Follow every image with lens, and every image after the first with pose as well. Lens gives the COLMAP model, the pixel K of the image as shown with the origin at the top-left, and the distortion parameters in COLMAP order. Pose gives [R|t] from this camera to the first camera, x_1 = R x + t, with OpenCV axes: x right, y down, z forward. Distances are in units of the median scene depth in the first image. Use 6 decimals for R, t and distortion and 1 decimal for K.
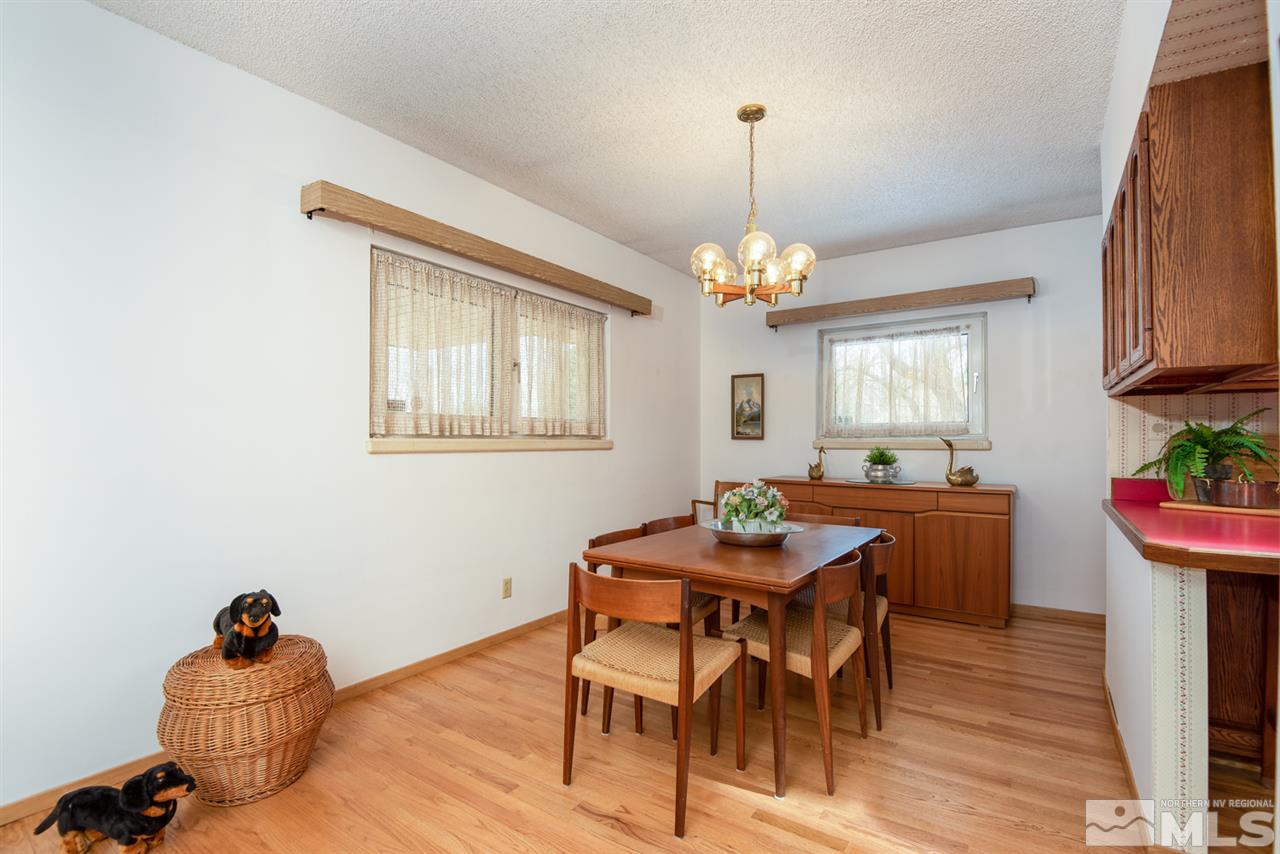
lens RADIAL K [[599.0, 0, 640.0], [0, 599.0, 427.0], [0, 0, 1]] dist [0.003070, 0.000097]
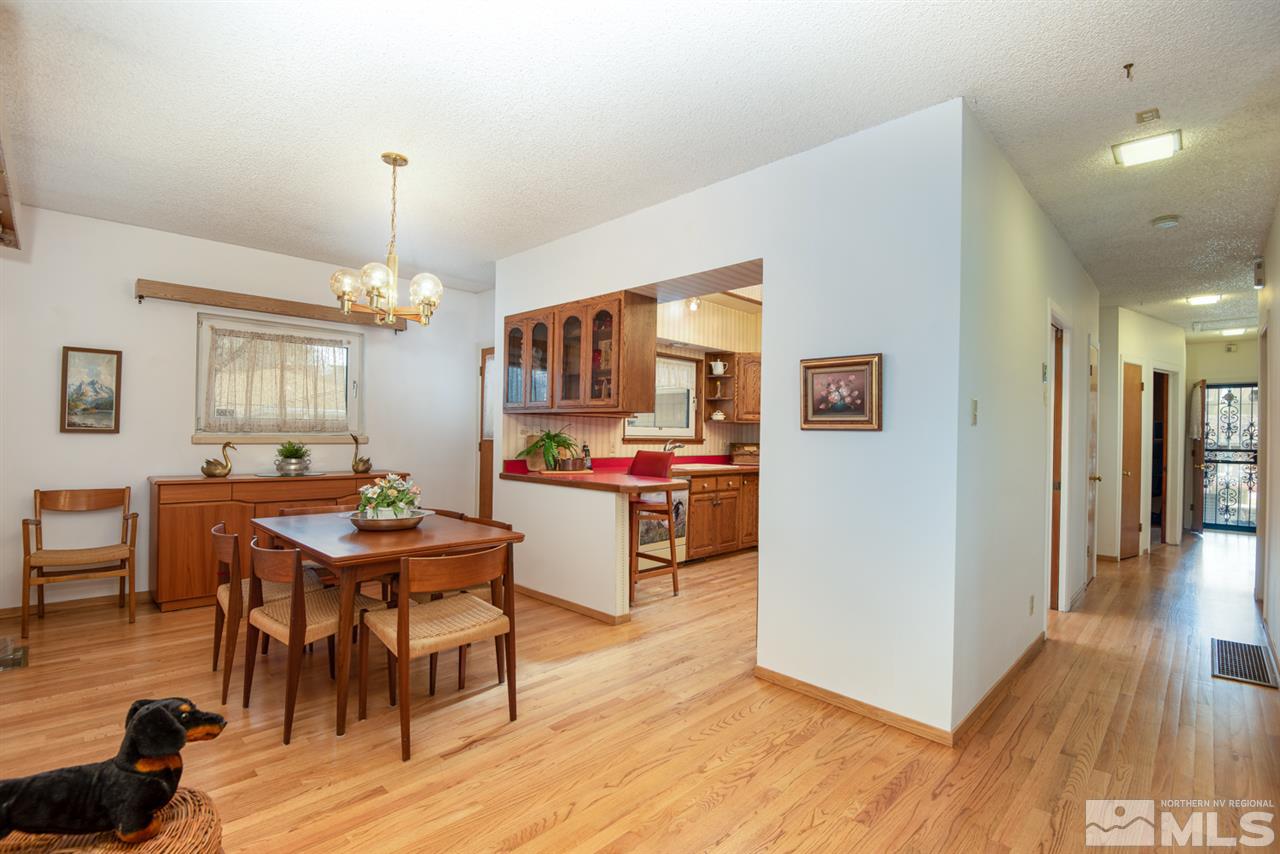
lens RADIAL K [[599.0, 0, 640.0], [0, 599.0, 427.0], [0, 0, 1]] dist [0.003070, 0.000097]
pose [[0.179418, 0.014725, 0.983663, -0.542489], [-0.035919, 0.999319, -0.008408, -0.006722], [-0.983117, -0.033823, 0.179825, 0.196655]]
